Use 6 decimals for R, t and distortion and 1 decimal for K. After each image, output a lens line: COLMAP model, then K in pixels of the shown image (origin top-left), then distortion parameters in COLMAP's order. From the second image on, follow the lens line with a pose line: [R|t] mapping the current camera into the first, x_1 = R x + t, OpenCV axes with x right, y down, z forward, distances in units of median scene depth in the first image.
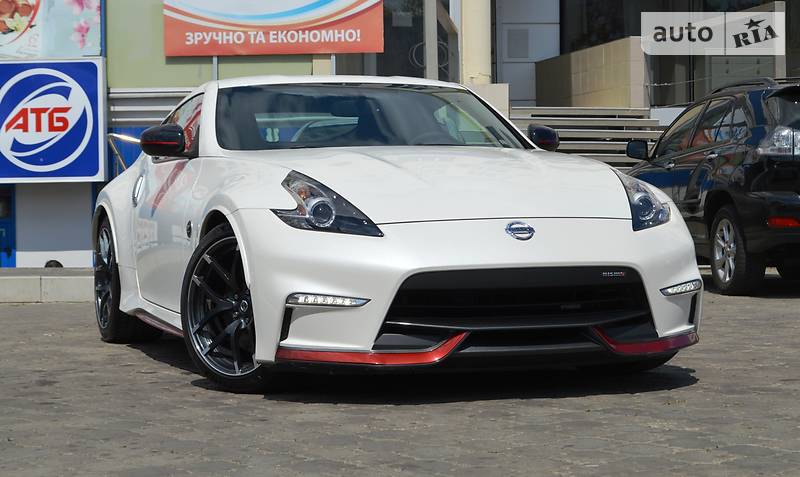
lens RADIAL K [[1820.2, 0, 400.0], [0, 1820.2, 238.5], [0, 0, 1]] dist [0.011075, 0.094474]
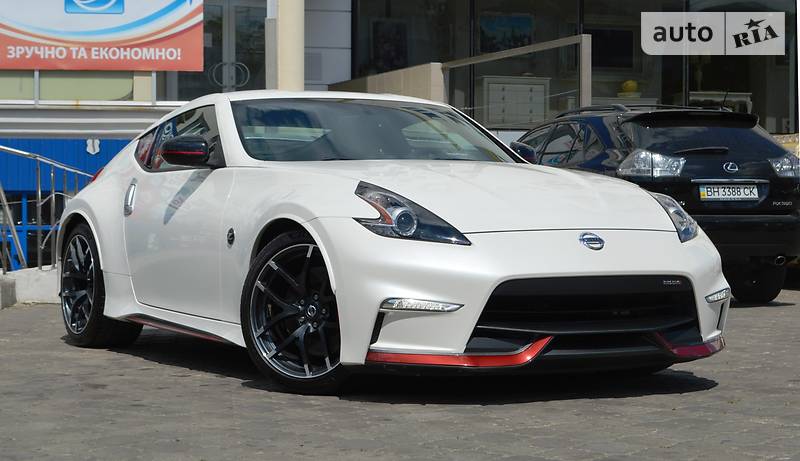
lens RADIAL K [[1731.3, 0, 400.0], [0, 1731.3, 230.5], [0, 0, 1]] dist [0.011714, 0.012054]
pose [[0.984168, 0.011931, 0.176837, -0.155498], [-0.009637, 0.999858, -0.013826, 0.003211], [-0.176977, 0.011902, 0.984143, 0.014125]]
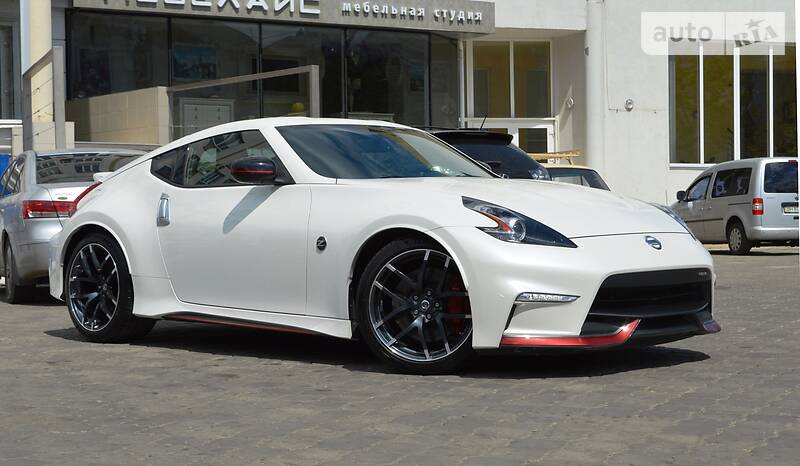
lens RADIAL K [[1475.7, 0, 382.7], [0, 1475.7, 235.7], [0, 0, 1]] dist [0.030387, -0.024041]
pose [[0.894881, -0.005941, 0.446266, -0.412451], [0.010294, 0.999920, -0.007332, -0.002249], [-0.446187, 0.011155, 0.894870, 0.082835]]
